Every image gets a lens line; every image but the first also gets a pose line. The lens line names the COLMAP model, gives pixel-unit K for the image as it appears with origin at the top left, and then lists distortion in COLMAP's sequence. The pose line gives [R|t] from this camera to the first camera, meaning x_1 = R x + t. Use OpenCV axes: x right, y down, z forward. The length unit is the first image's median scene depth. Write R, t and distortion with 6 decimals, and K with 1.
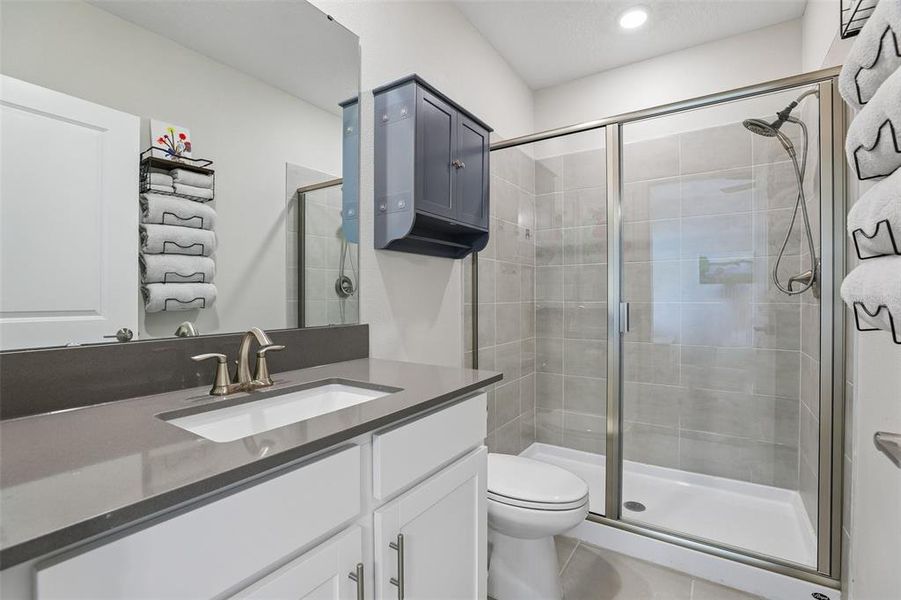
lens RADIAL K [[403.2, 0, 449.2], [0, 403.2, 298.2], [0, 0, 1]] dist [0.003002, 0.000601]
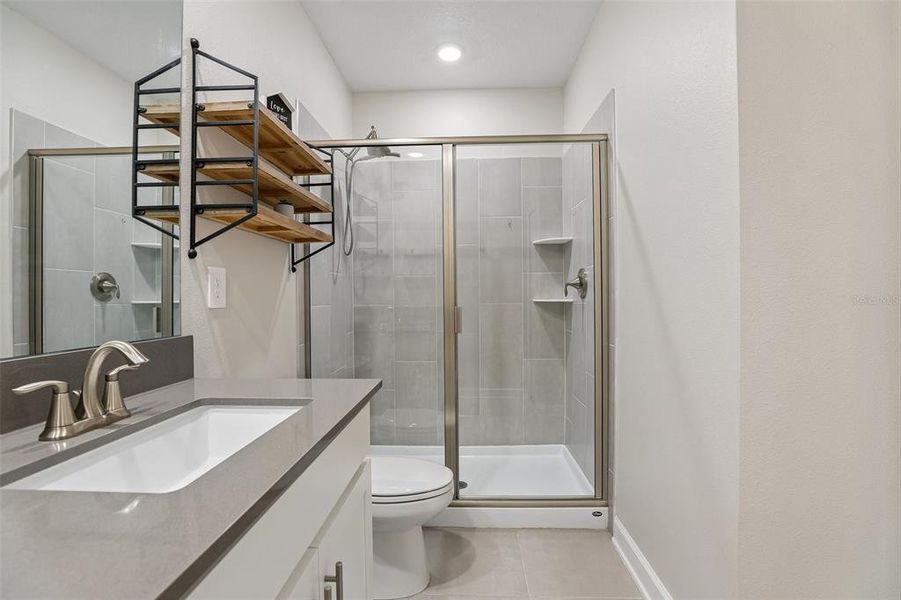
lens RADIAL K [[410.8, 0, 450.9], [0, 410.8, 304.3], [0, 0, 1]] dist [-0.036877, 0.010783]
pose [[0.870225, -0.002514, 0.492649, -0.207804], [-0.000654, 0.999980, 0.006257, -0.000815], [-0.492655, -0.005768, 0.870206, 0.030448]]
